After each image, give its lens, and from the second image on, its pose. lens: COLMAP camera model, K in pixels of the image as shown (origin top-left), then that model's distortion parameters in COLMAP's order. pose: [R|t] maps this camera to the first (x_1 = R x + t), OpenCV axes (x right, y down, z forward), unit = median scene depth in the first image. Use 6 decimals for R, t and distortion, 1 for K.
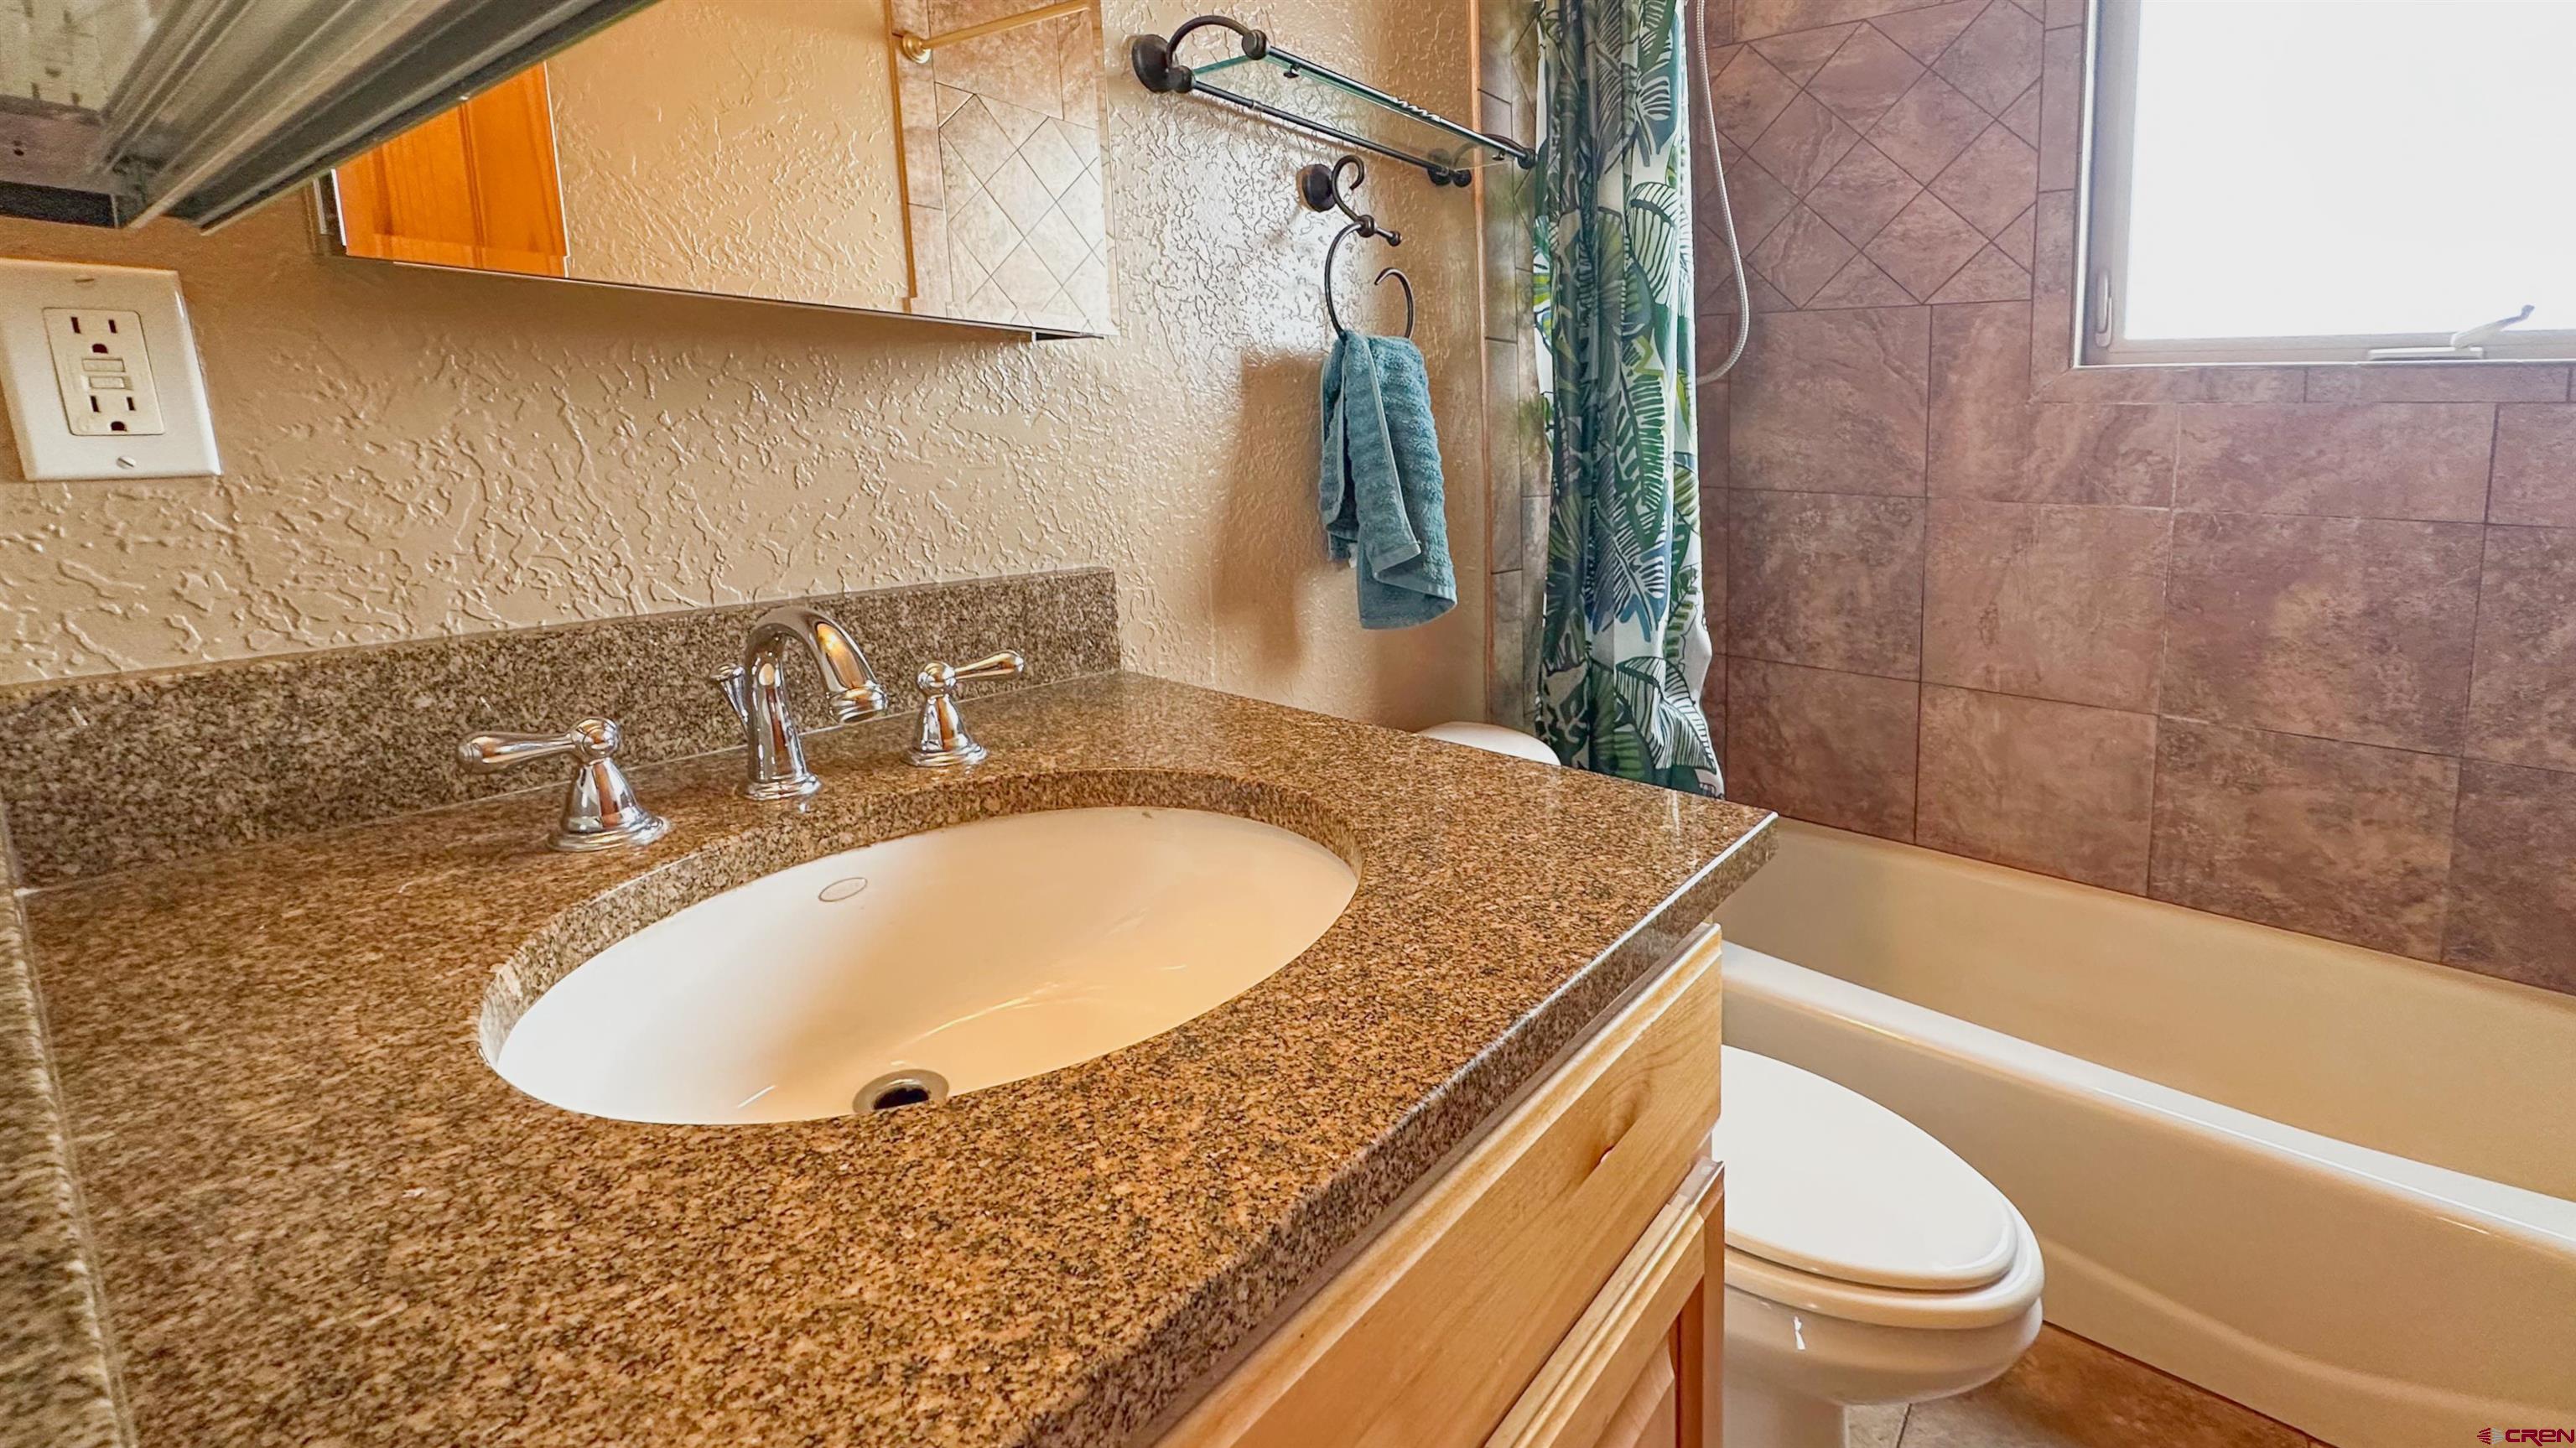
lens RADIAL K [[1000.5, 0, 1297.0], [0, 1000.5, 683.2], [0, 0, 1]] dist [-0.000388, 0.000076]
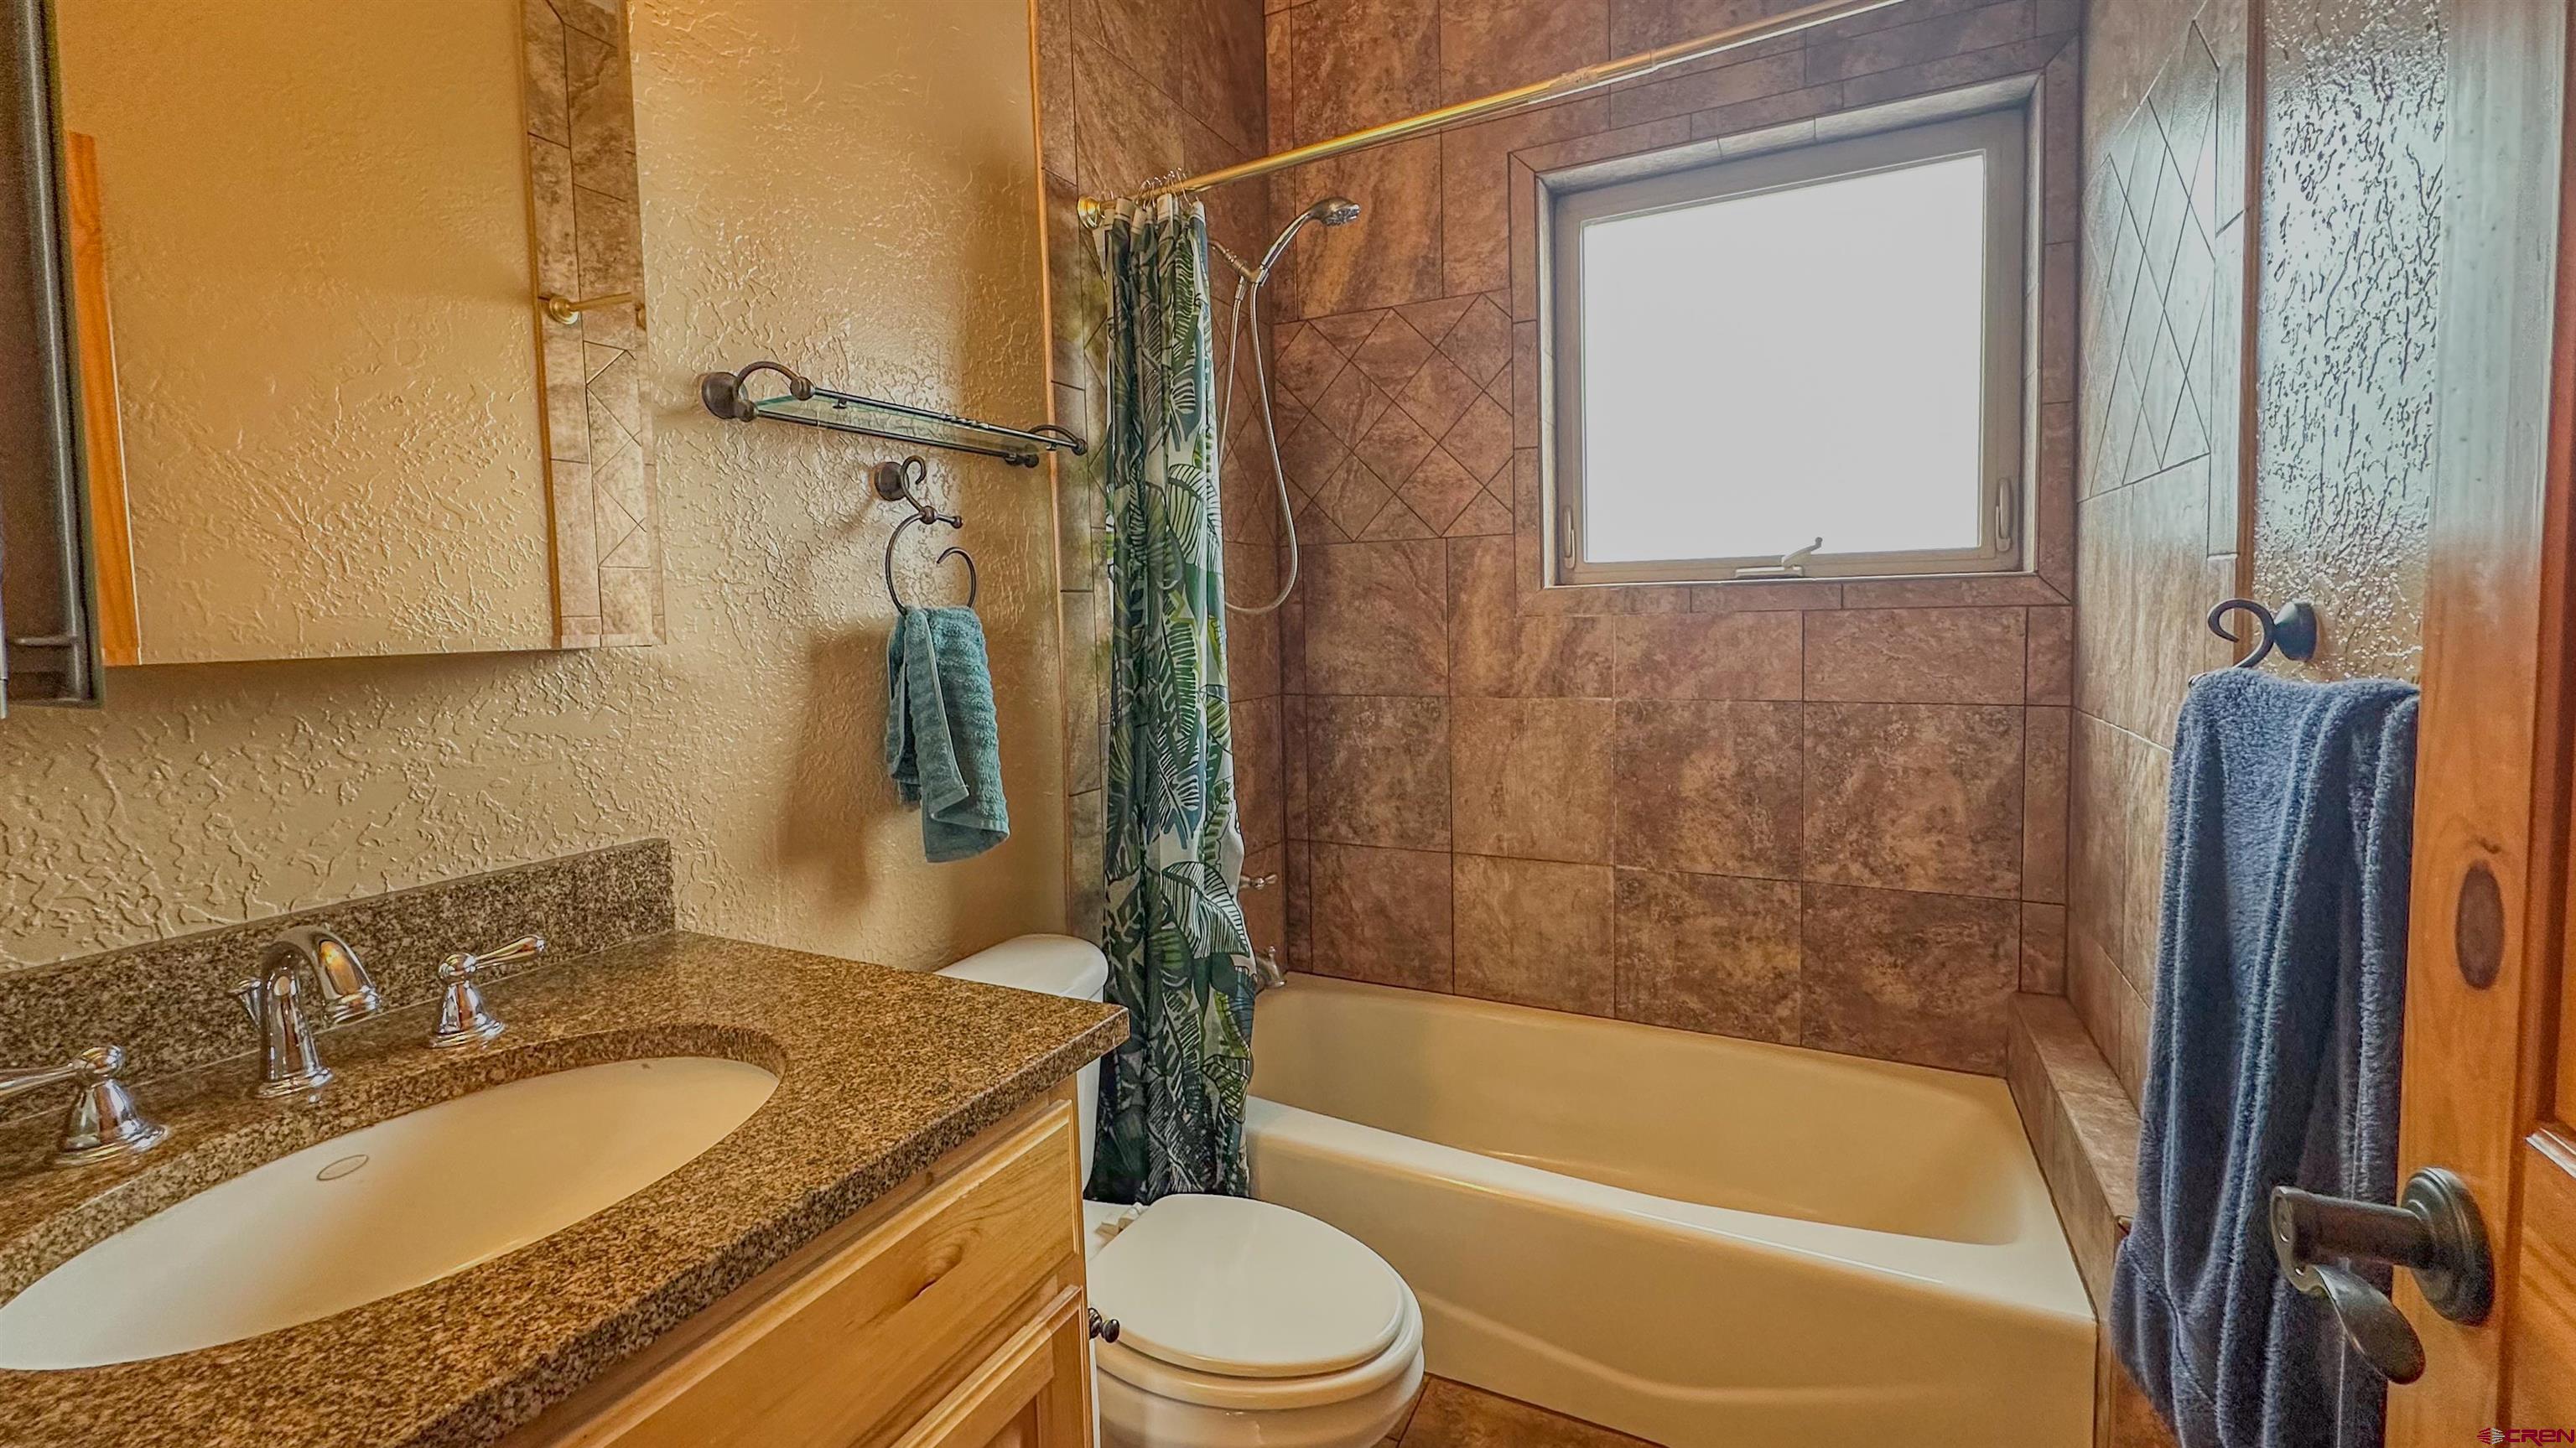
lens RADIAL K [[1064.2, 0, 1281.3], [0, 1064.2, 700.0], [0, 0, 1]] dist [-0.001123, 0.000759]
pose [[0.982384, -0.069883, 0.173313, 0.259804], [0.093453, 0.986862, -0.131794, -0.039383], [-0.161825, 0.145669, 0.976009, -0.275763]]
